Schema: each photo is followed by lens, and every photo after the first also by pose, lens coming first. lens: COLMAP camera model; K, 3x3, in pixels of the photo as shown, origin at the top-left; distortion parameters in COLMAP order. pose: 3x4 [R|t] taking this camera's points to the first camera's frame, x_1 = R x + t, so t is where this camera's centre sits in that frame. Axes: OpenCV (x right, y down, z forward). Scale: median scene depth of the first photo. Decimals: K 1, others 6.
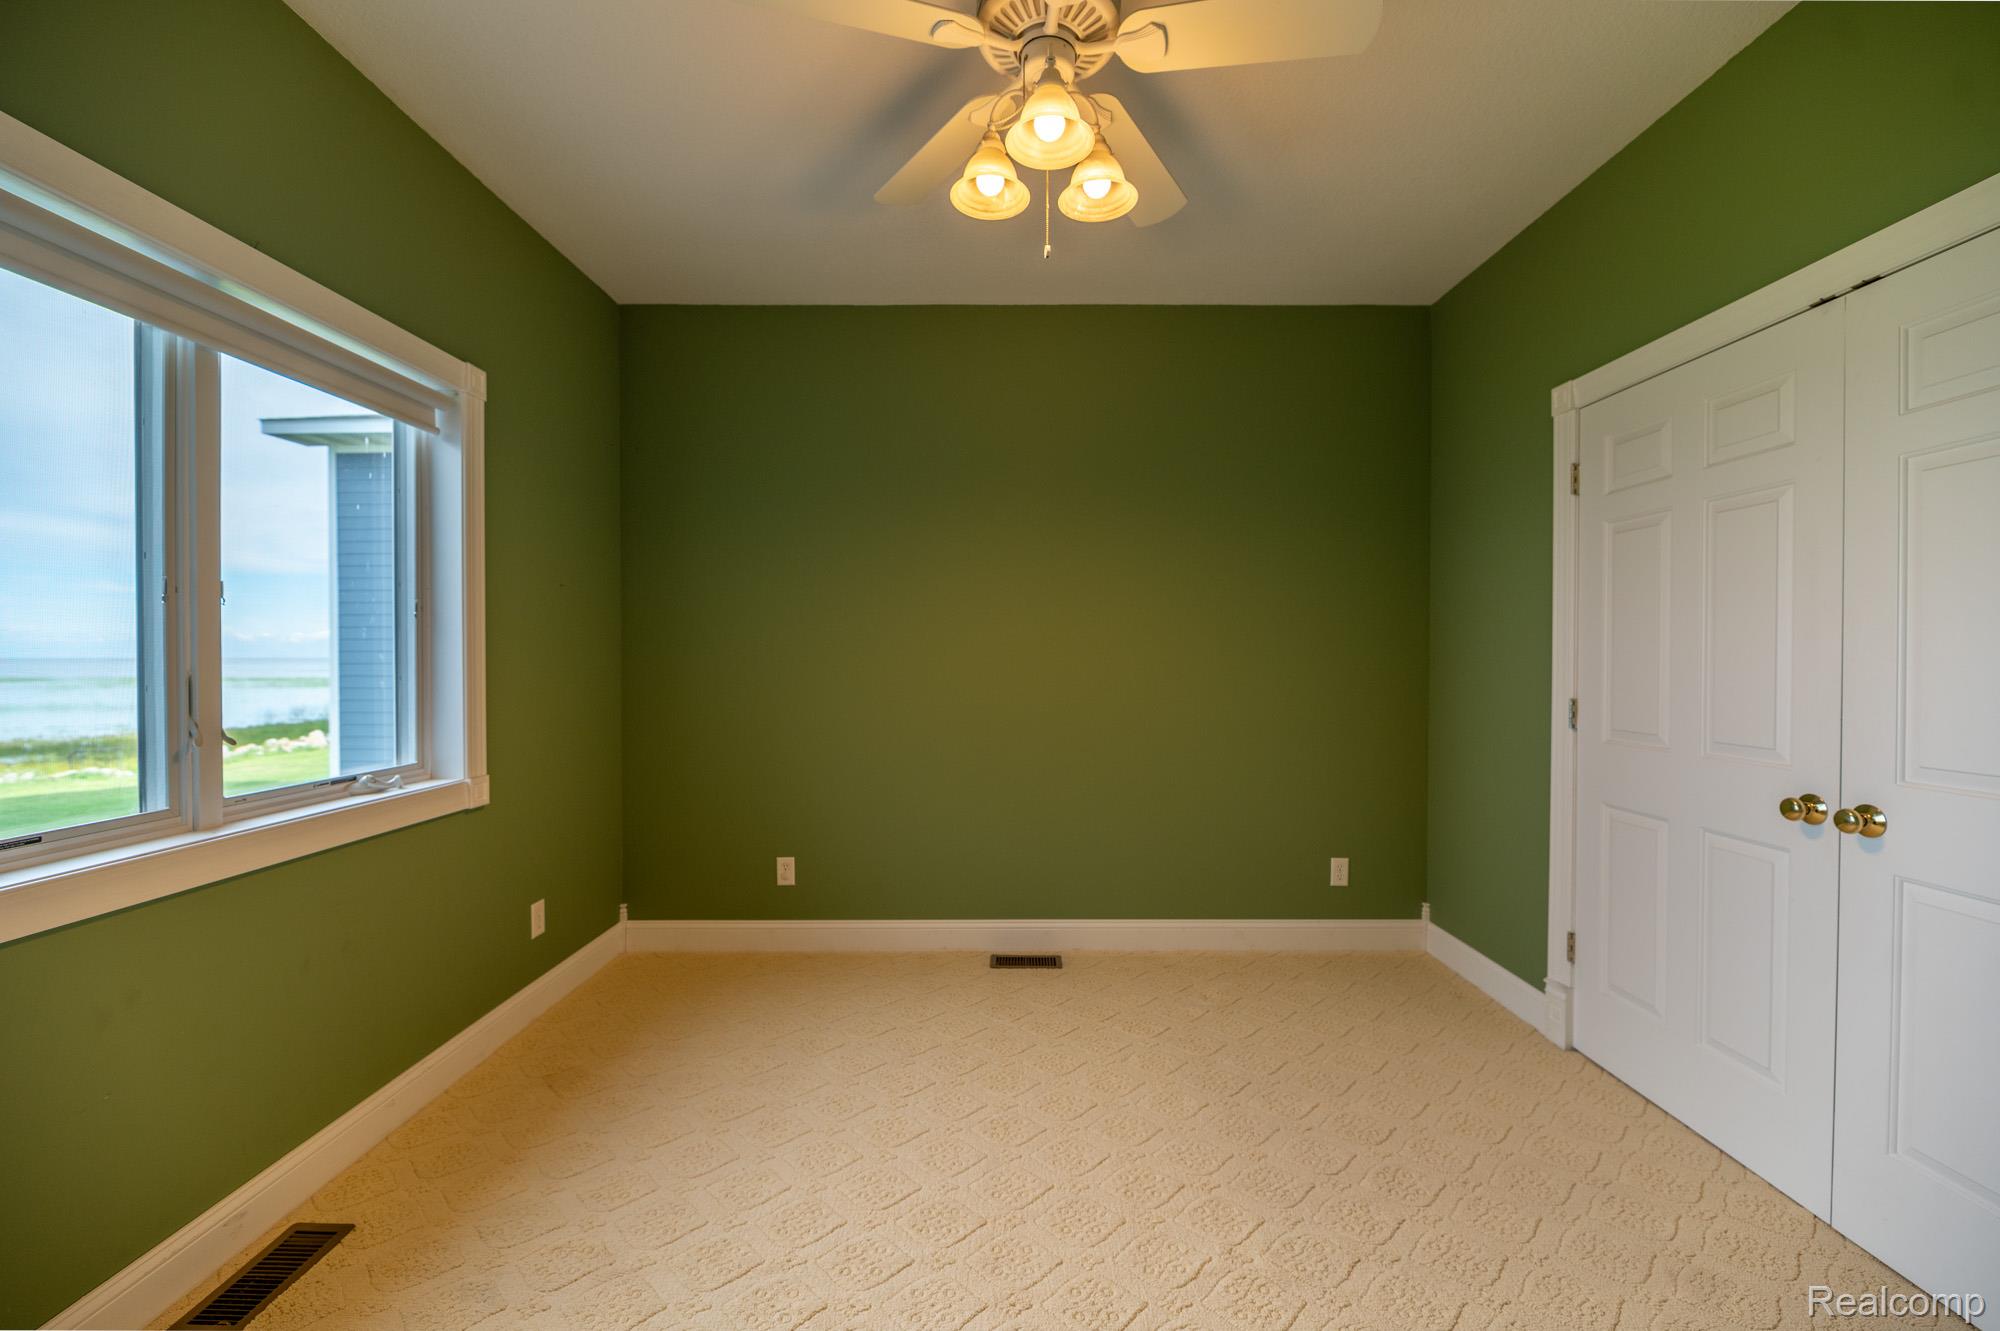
lens RADIAL K [[805.2, 0, 1005.4], [0, 805.2, 666.1], [0, 0, 1]] dist [0.000689, -0.003894]
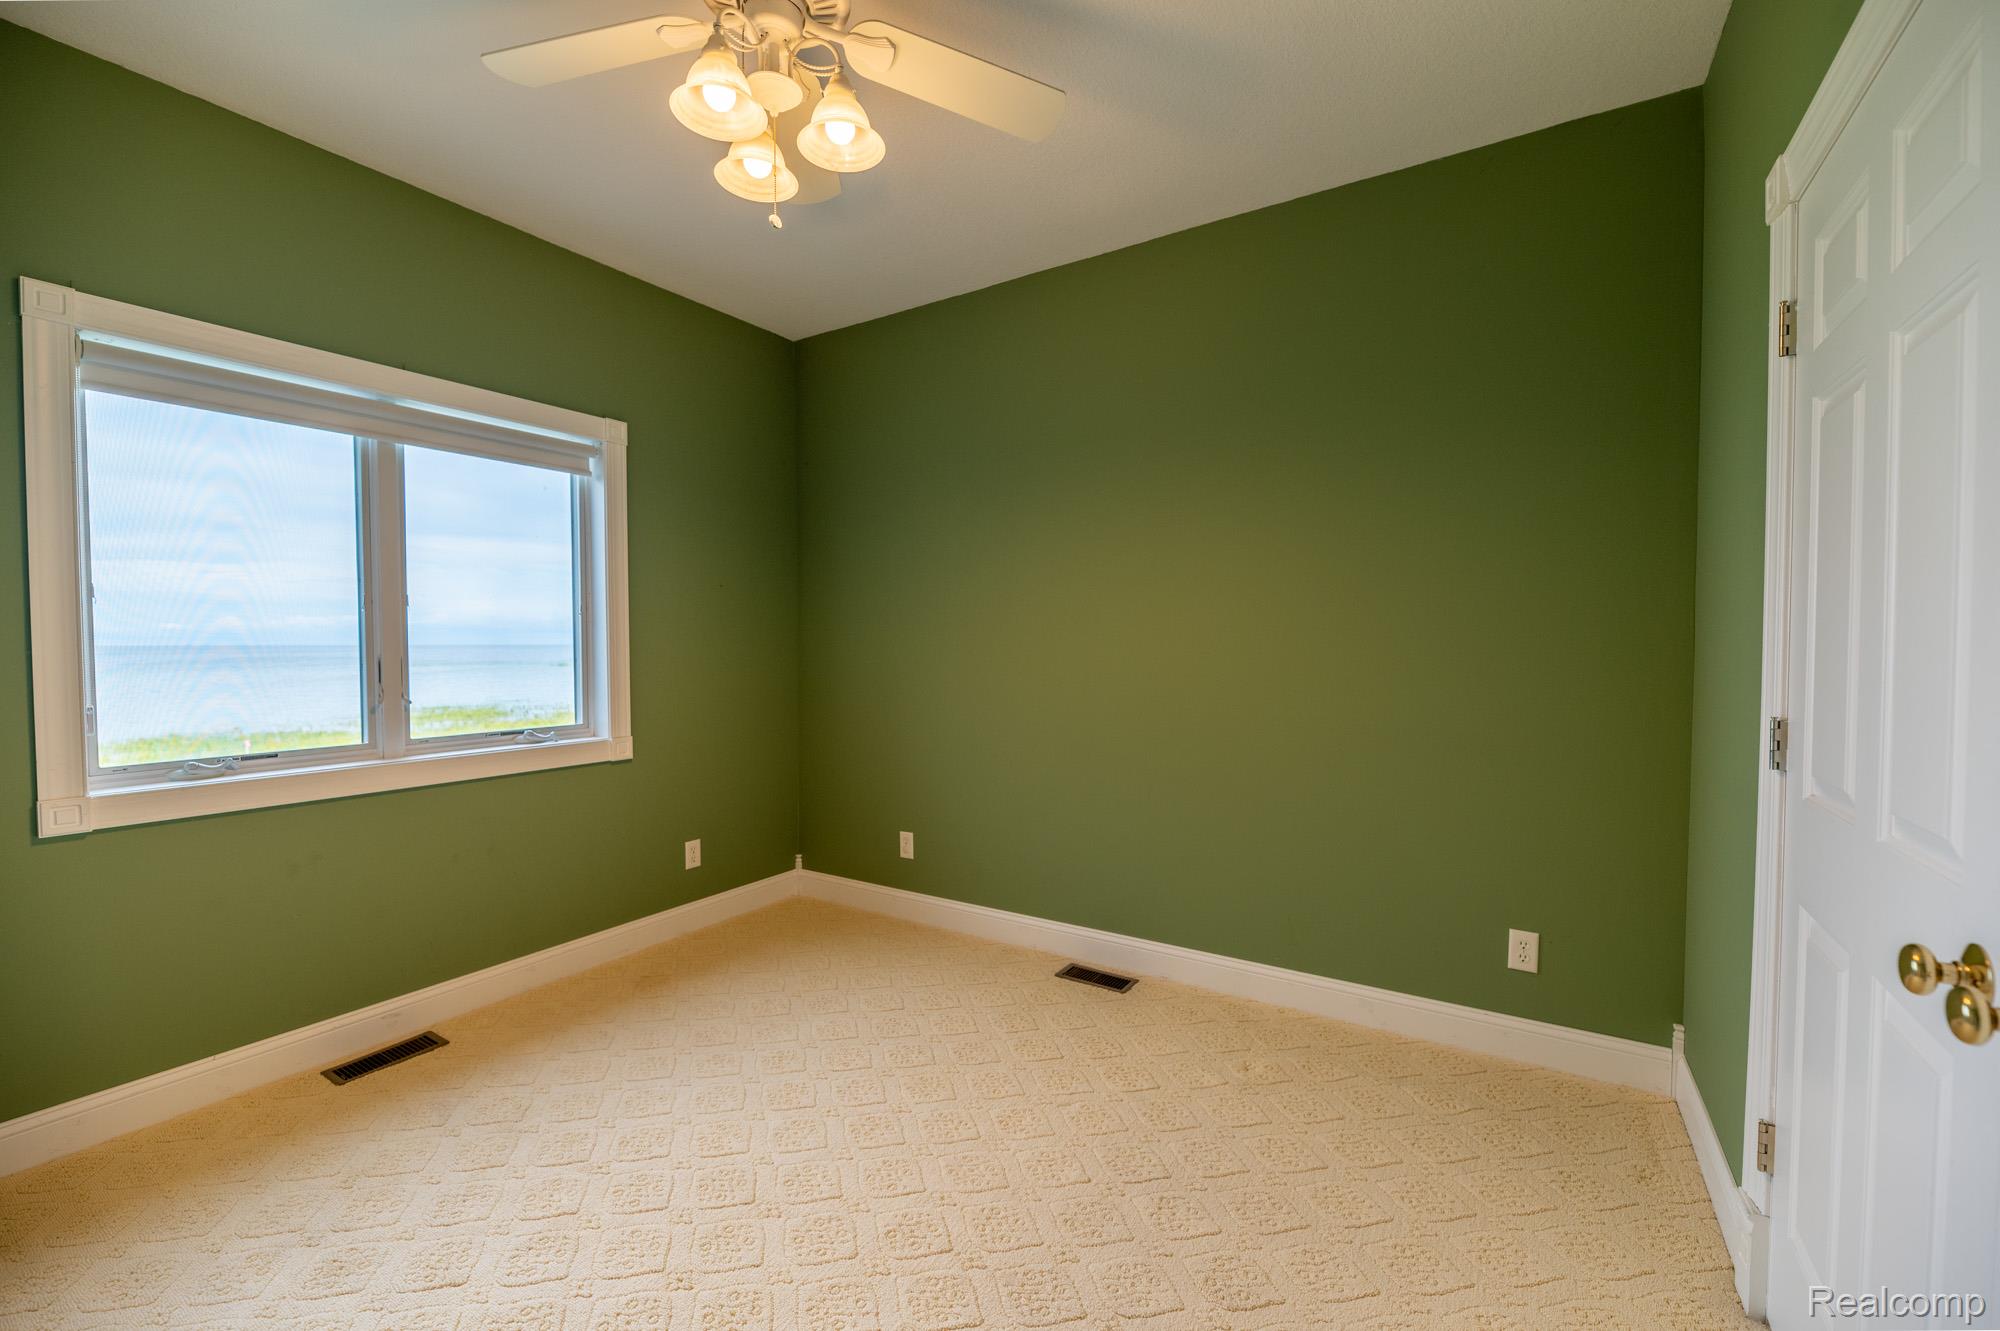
lens RADIAL K [[812.8, 0, 999.7], [0, 812.8, 662.1], [0, 0, 1]] dist [0.001819, -0.003977]
pose [[0.841616, 0.010396, -0.539976, 0.566714], [-0.003199, 0.999893, 0.014265, -0.004017], [0.540067, -0.010278, 0.841559, 0.226260]]
